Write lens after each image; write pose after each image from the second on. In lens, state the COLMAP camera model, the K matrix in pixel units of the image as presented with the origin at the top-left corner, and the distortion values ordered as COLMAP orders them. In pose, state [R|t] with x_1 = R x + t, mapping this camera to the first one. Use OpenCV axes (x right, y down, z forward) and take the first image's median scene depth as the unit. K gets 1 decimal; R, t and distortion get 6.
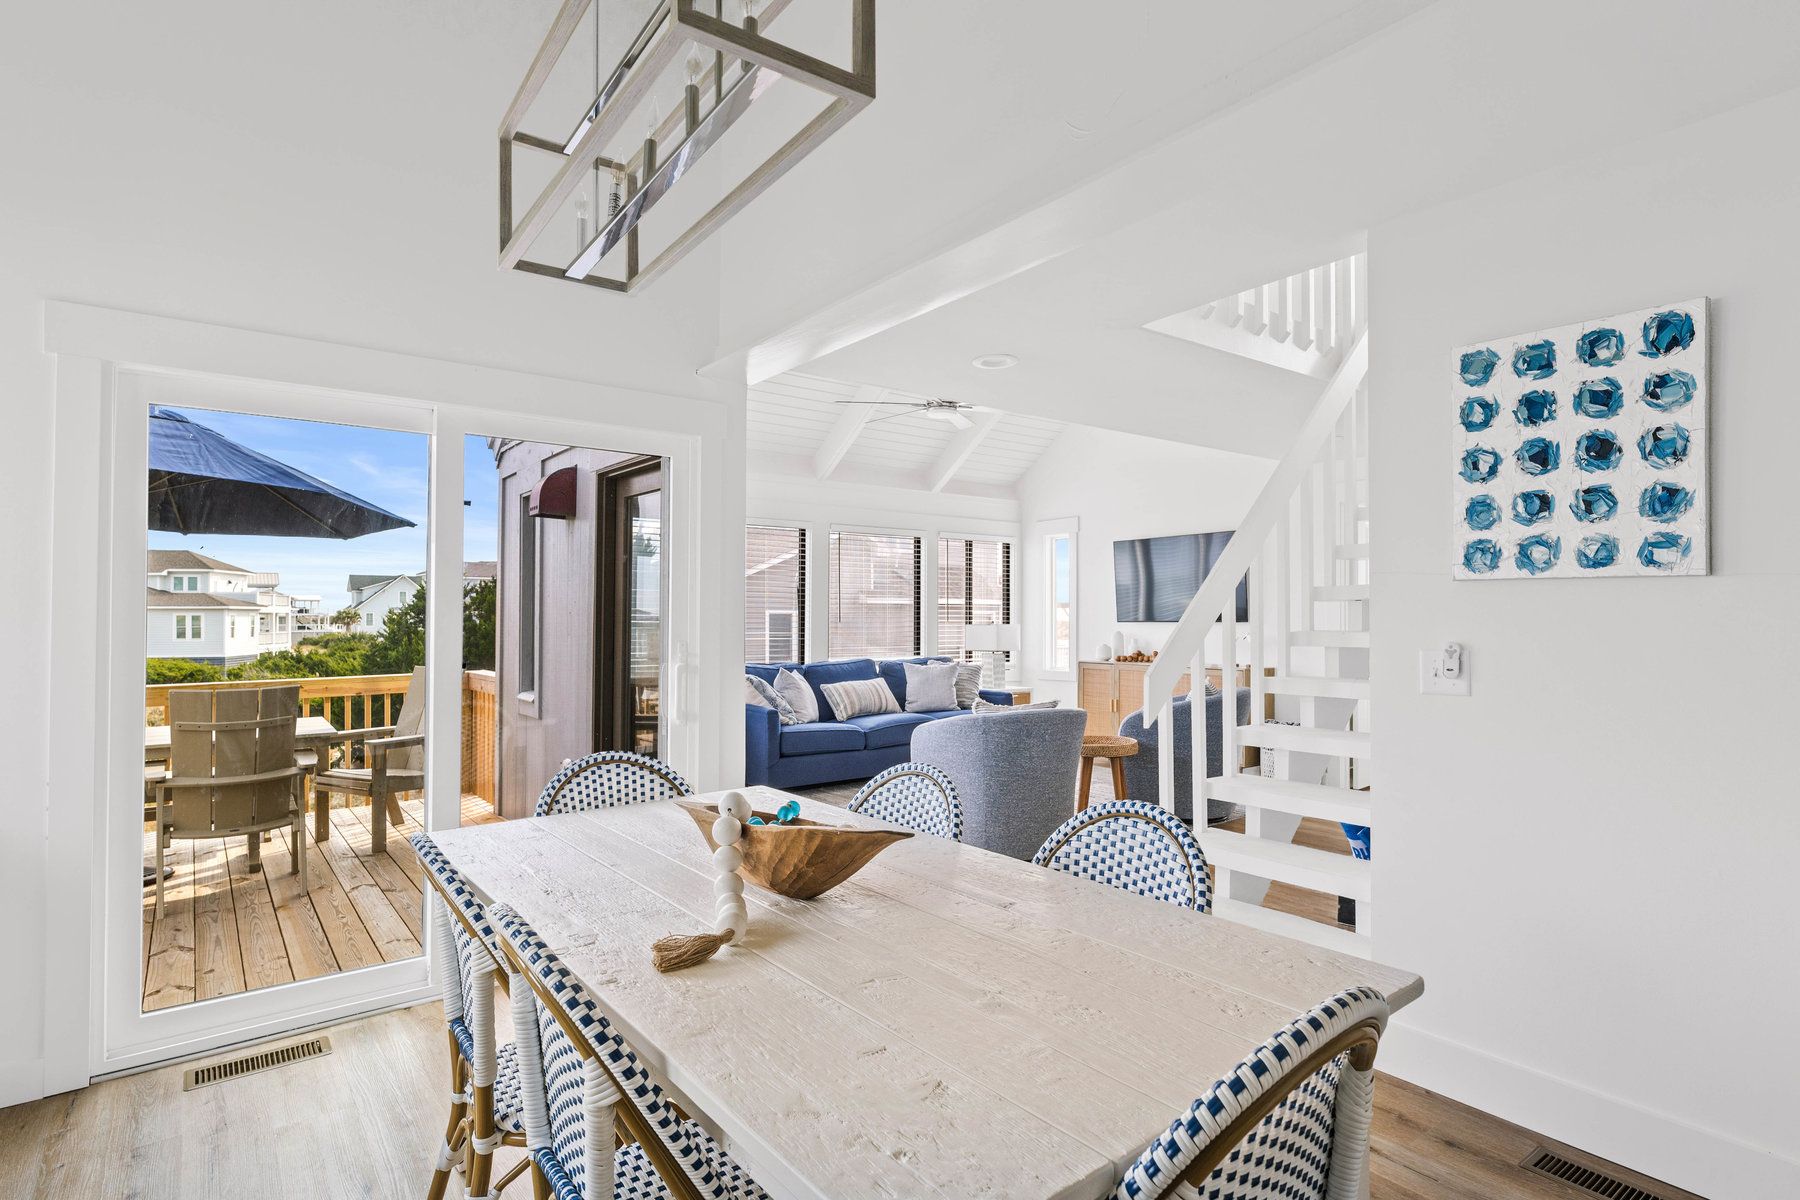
lens RADIAL K [[901.0, 0, 891.8], [0, 901.0, 608.6], [0, 0, 1]] dist [-0.003139, -0.000146]
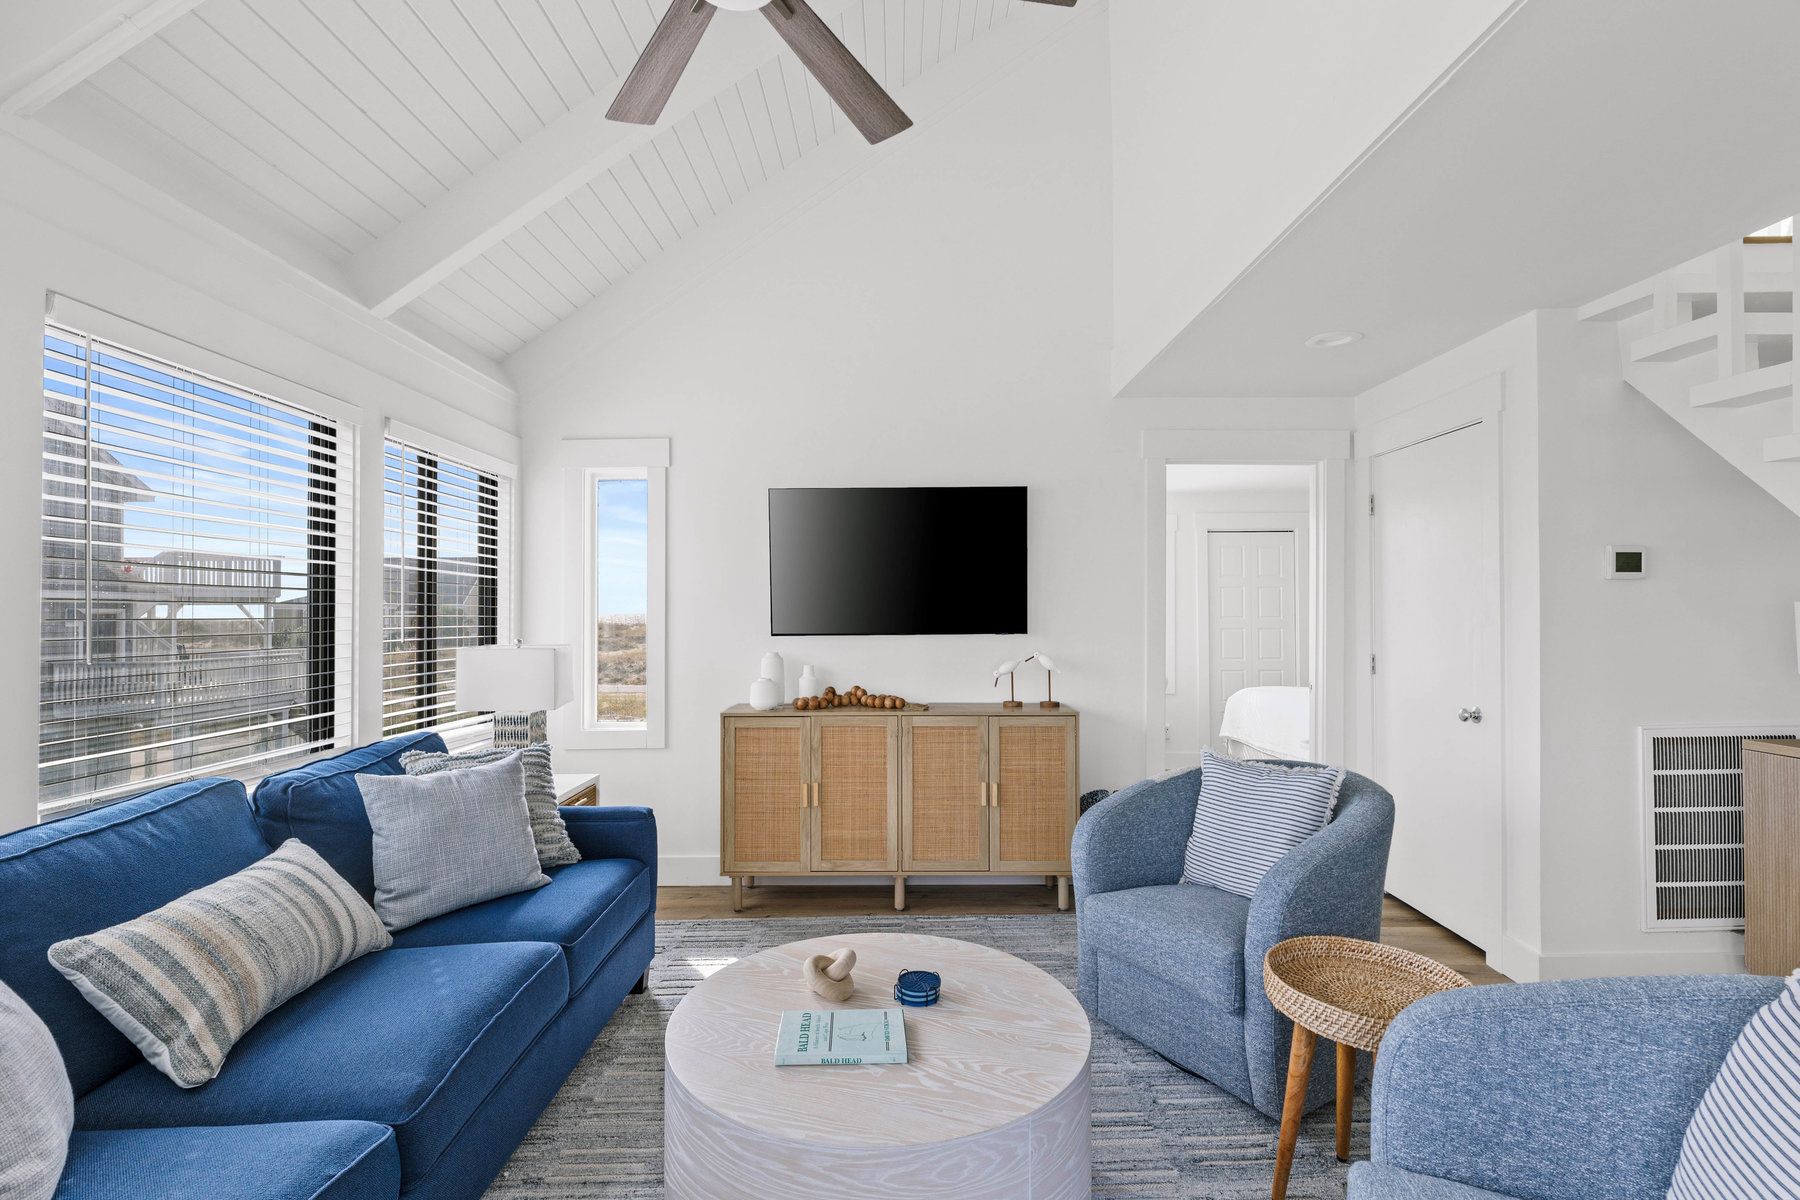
lens RADIAL K [[826.7, 0, 907.2], [0, 826.7, 606.7], [0, 0, 1]] dist [-0.004195, -0.000552]
pose [[0.597983, 0.003884, 0.801500, -0.101388], [-0.004337, 0.999989, -0.001610, -0.002671], [-0.801497, -0.002514, 0.597993, 0.607285]]
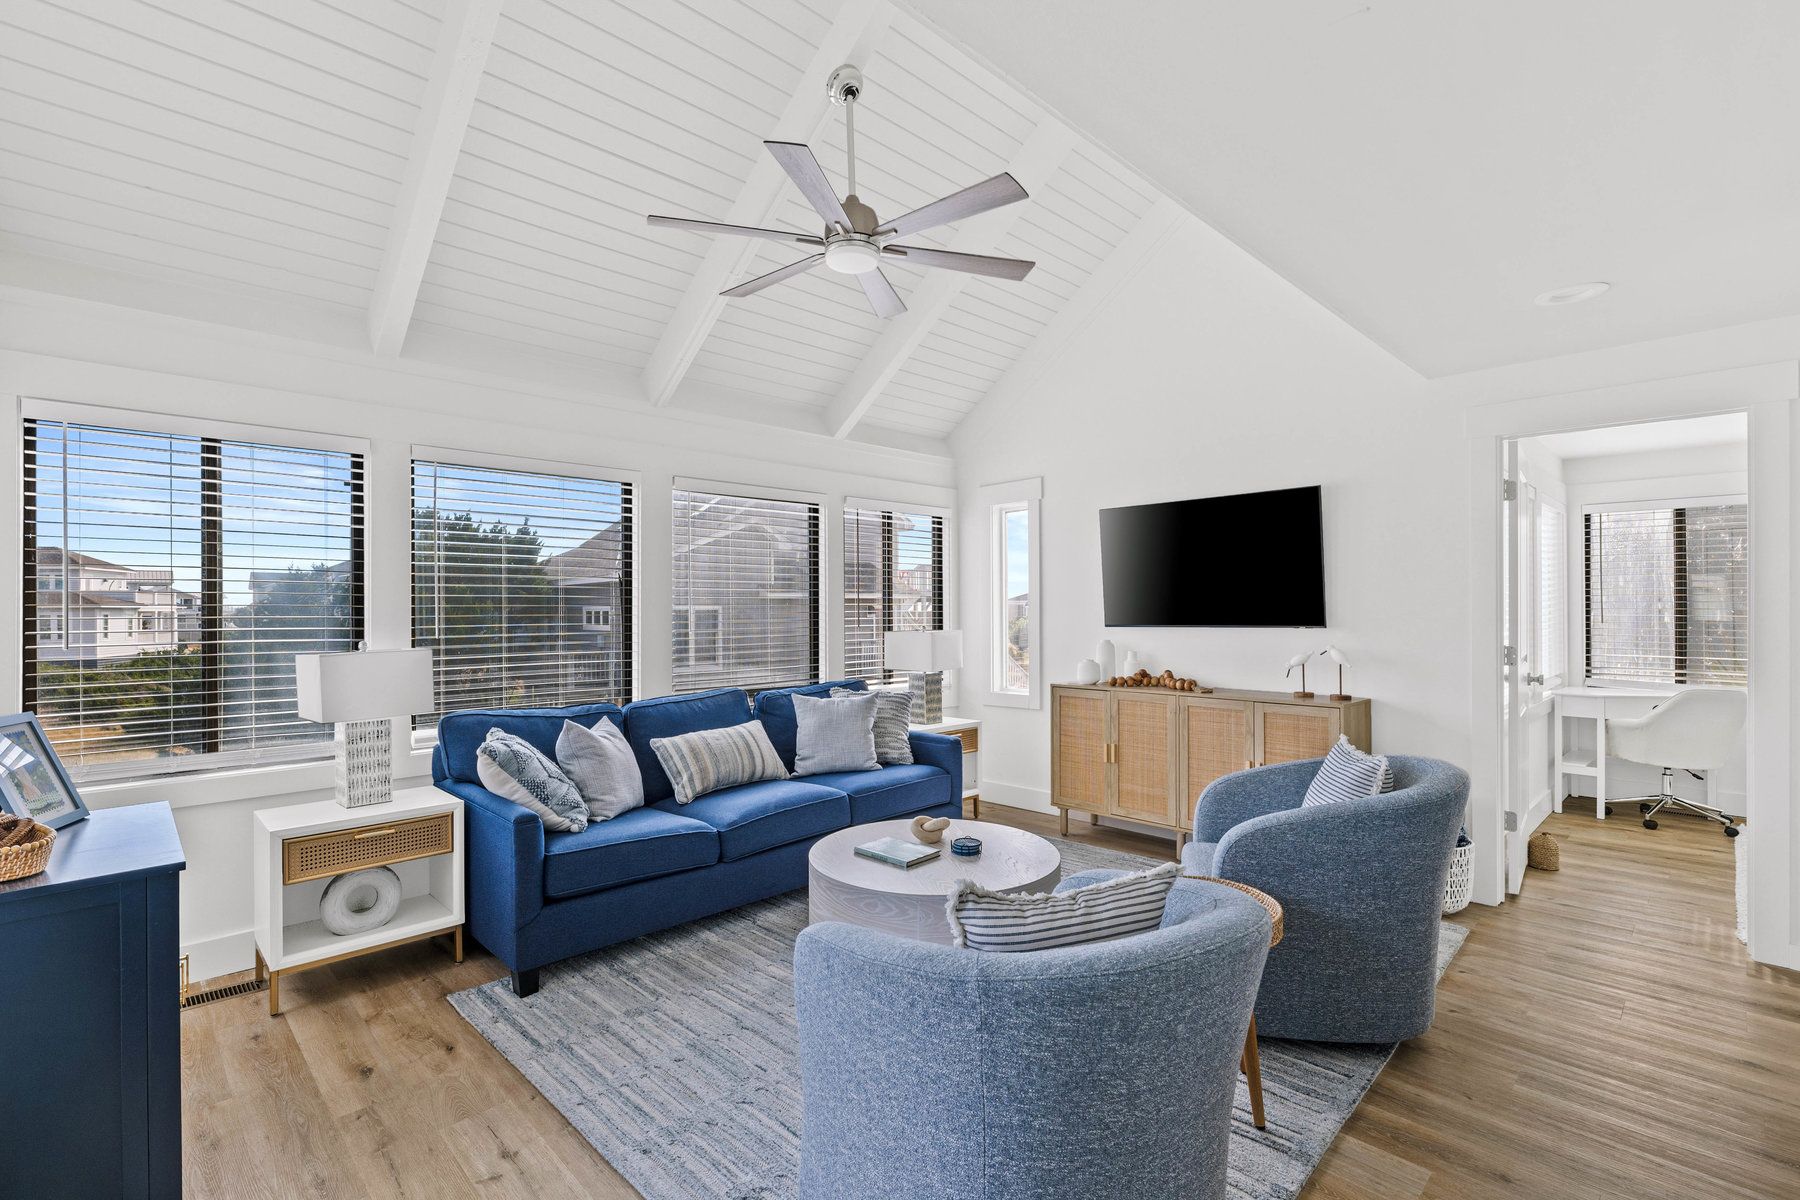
lens RADIAL K [[826.7, 0, 904.7], [0, 826.7, 605.2], [0, 0, 1]] dist [-0.004195, -0.000552]
pose [[0.991195, -0.006166, 0.132264, 0.013914], [0.005831, 0.999979, 0.002923, -0.004454], [-0.132279, -0.002126, 0.991210, 0.378380]]
